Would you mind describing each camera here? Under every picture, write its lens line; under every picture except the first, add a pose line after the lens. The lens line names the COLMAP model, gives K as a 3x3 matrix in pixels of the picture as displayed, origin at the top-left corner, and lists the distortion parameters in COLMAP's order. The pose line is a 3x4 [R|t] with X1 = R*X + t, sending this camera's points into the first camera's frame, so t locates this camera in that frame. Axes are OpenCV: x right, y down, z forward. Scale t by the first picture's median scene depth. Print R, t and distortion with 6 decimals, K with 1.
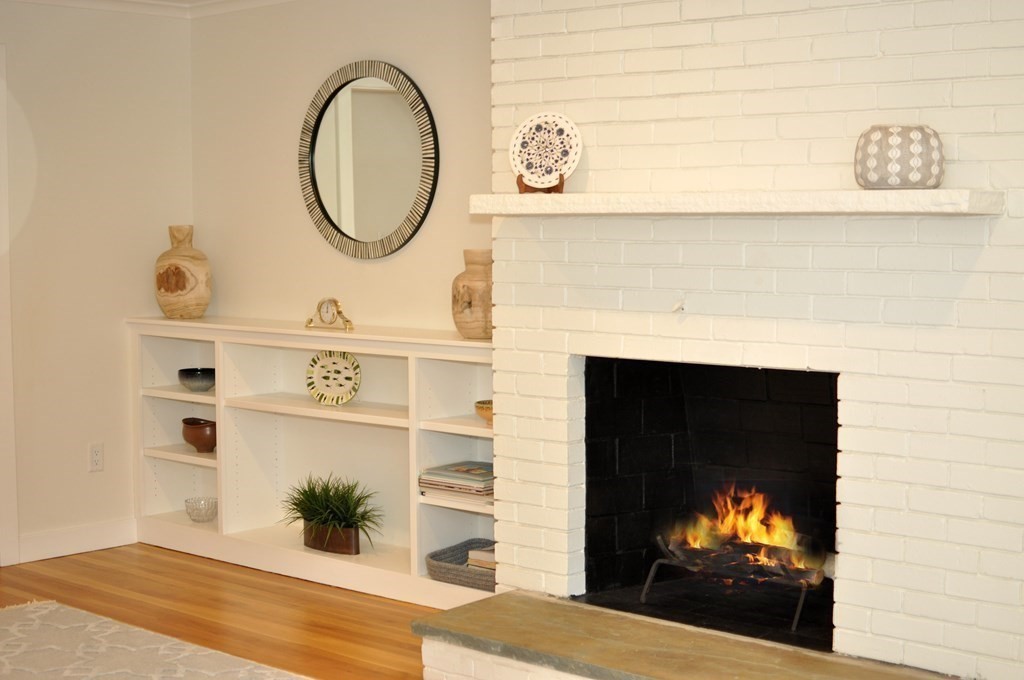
lens RADIAL K [[1581.2, 0, 512.0], [0, 1581.2, 340.0], [0, 0, 1]] dist [-0.179736, 0.150446]
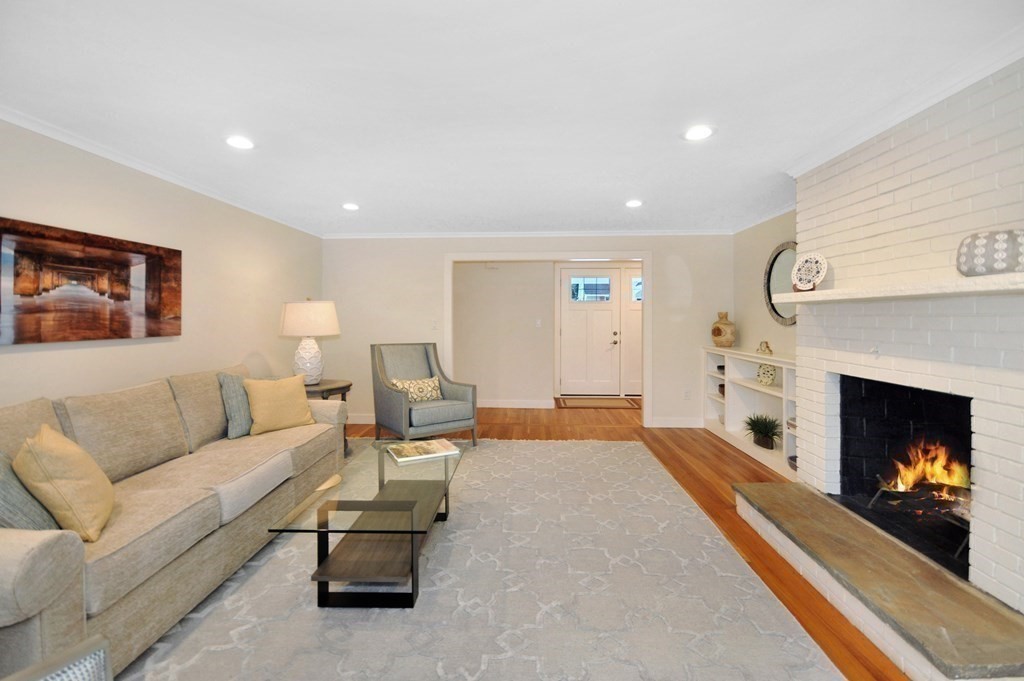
lens RADIAL K [[456.1, 0, 507.8], [0, 456.1, 317.3], [0, 0, 1]] dist [0.002501, -0.007350]
pose [[0.615162, 0.005482, -0.788382, 0.251029], [-0.064606, 0.996963, -0.043478, -0.008526], [0.785749, 0.077680, 0.613648, 0.323550]]
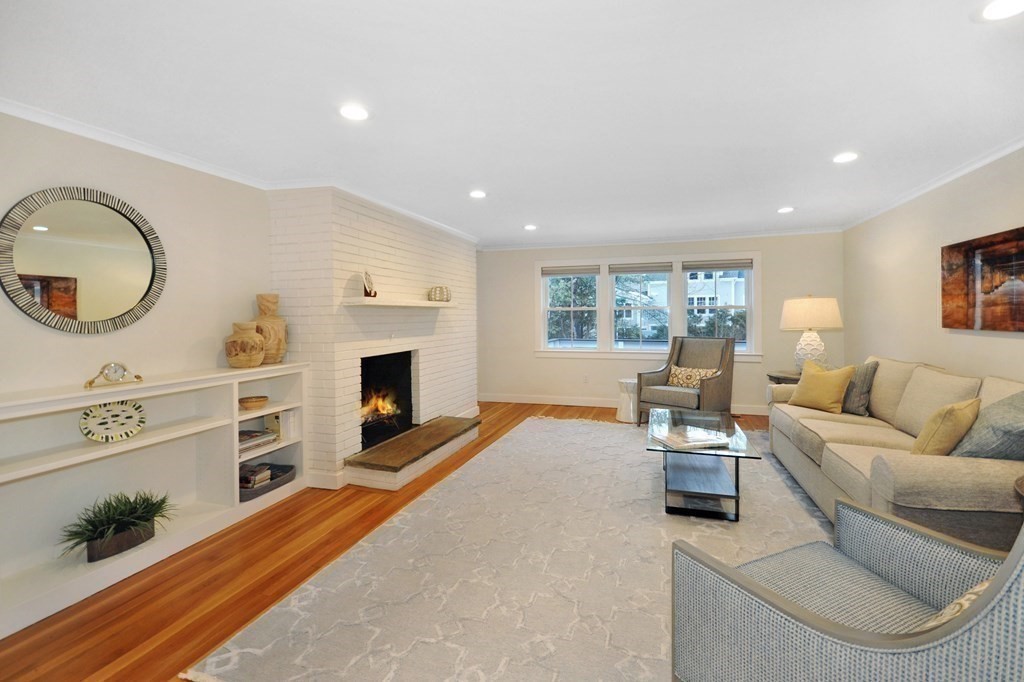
lens RADIAL K [[456.1, 0, 507.8], [0, 456.1, 317.8], [0, 0, 1]] dist [0.002501, -0.007350]
pose [[-0.383717, 0.006023, 0.923431, -0.779378], [0.084934, 0.995970, 0.028796, -0.060254], [-0.919537, 0.089481, -0.382682, 1.072597]]
